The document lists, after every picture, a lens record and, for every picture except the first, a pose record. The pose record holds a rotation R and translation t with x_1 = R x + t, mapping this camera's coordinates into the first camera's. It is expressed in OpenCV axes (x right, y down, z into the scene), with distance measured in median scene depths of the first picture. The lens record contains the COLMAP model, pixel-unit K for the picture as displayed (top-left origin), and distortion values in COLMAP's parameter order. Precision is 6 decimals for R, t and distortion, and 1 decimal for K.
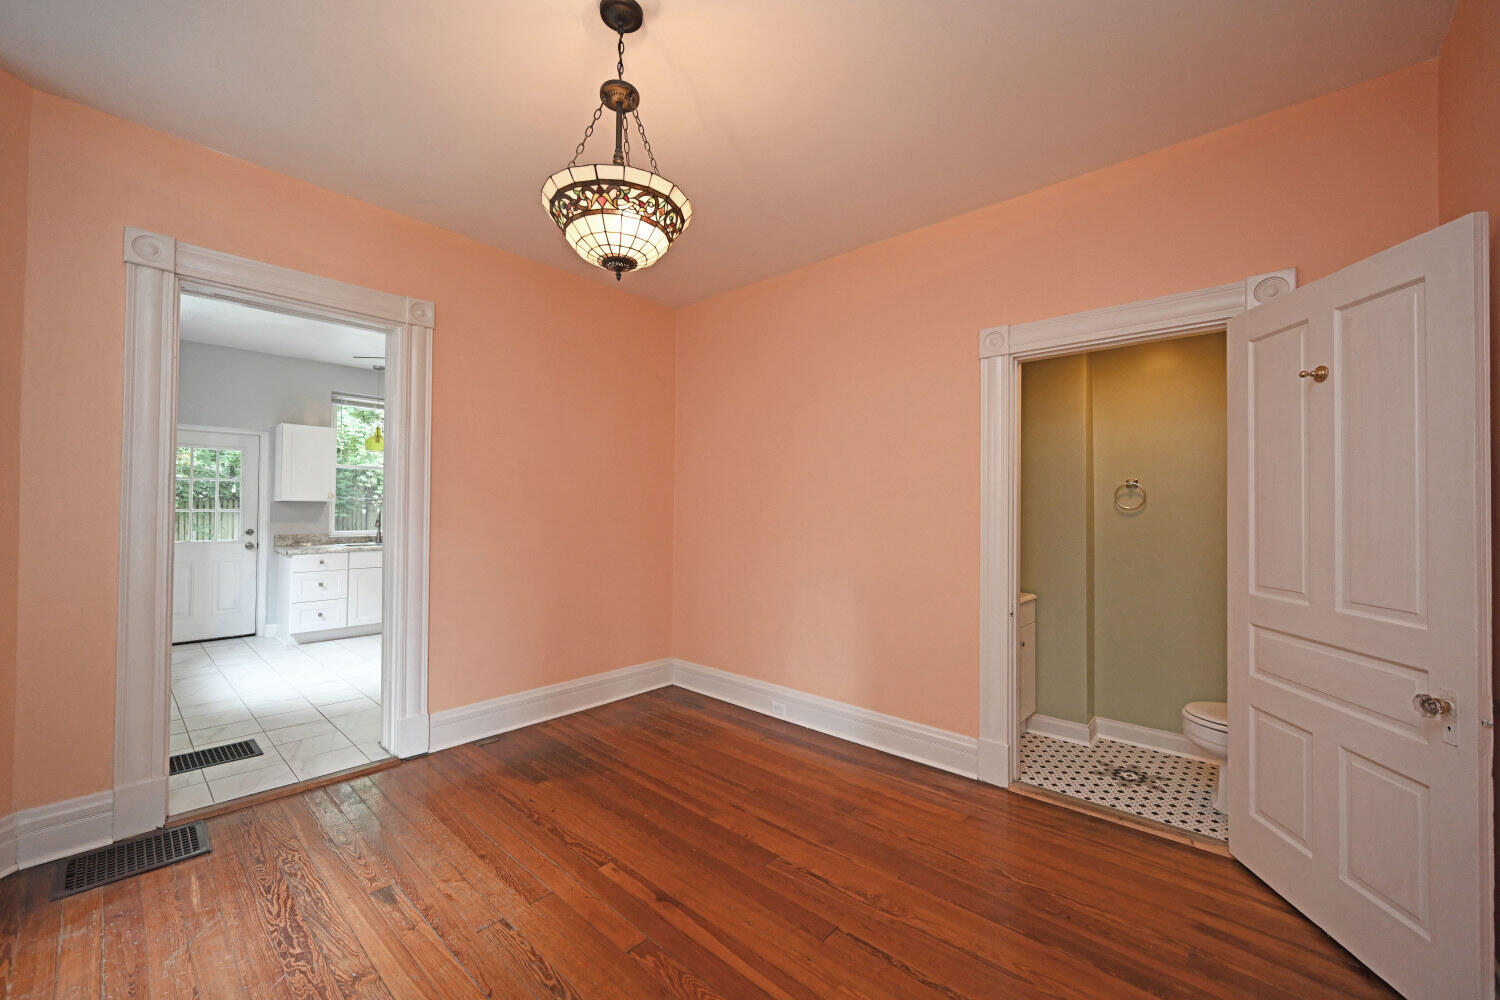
lens RADIAL K [[592.2, 0, 752.1], [0, 592.2, 505.4], [0, 0, 1]] dist [-0.000181, 0.000095]
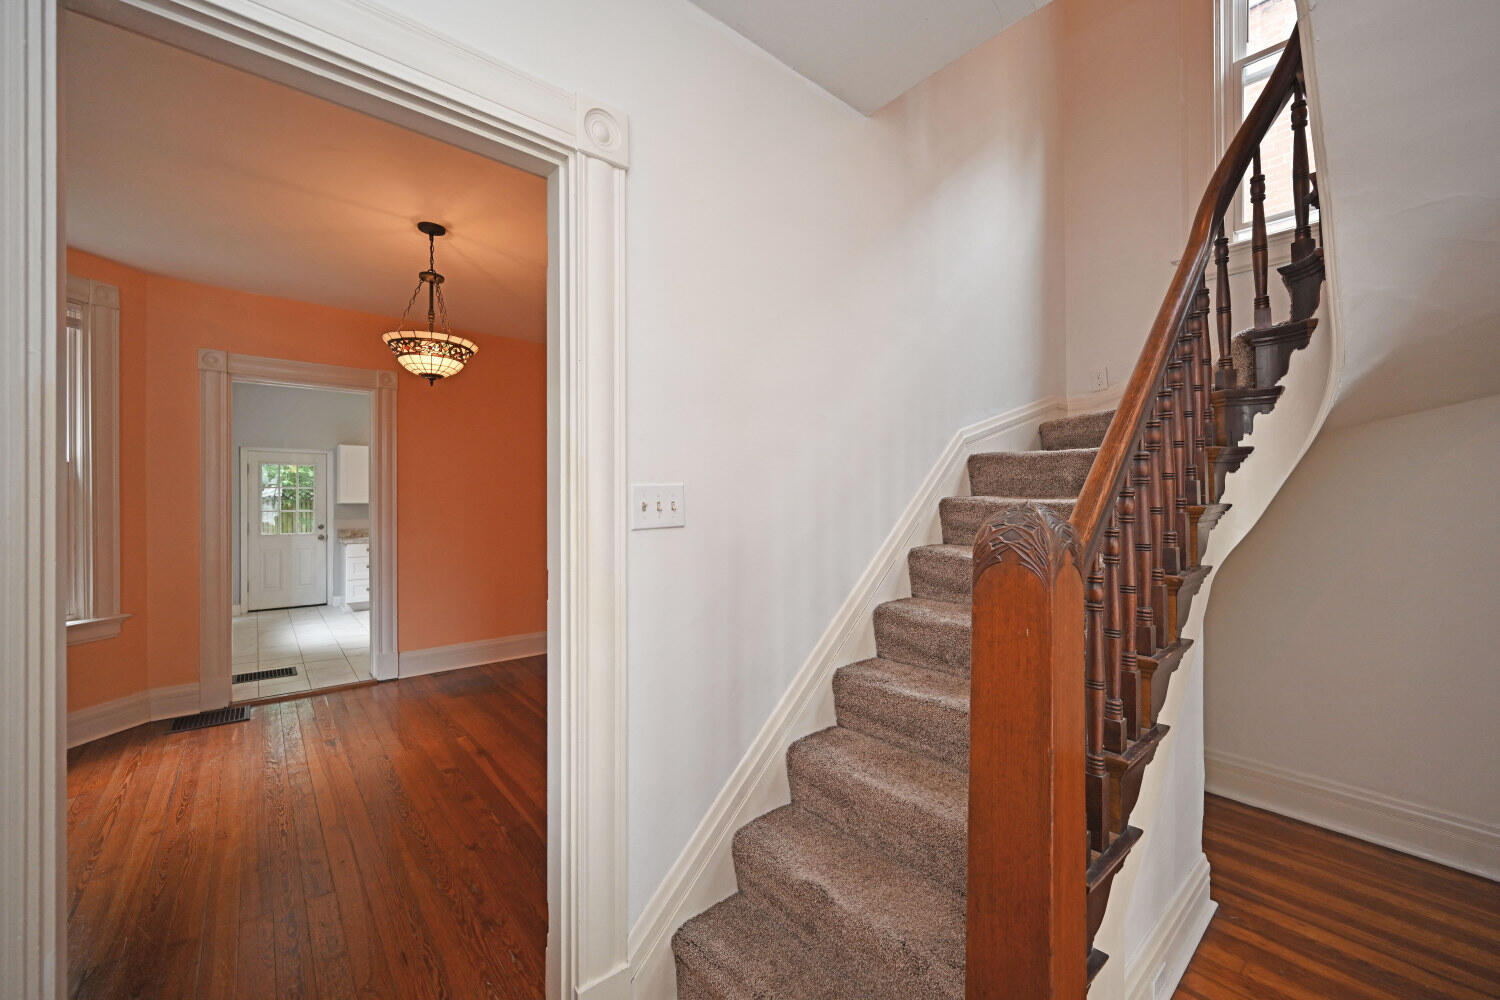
lens RADIAL K [[591.0, 0, 750.5], [0, 591.0, 504.4], [0, 0, 1]] dist [-0.001969, -0.000341]
pose [[0.990792, -0.009255, -0.135076, 0.719061], [0.011657, 0.999787, 0.017007, -0.042563], [0.134890, -0.018425, 0.990689, -0.453798]]
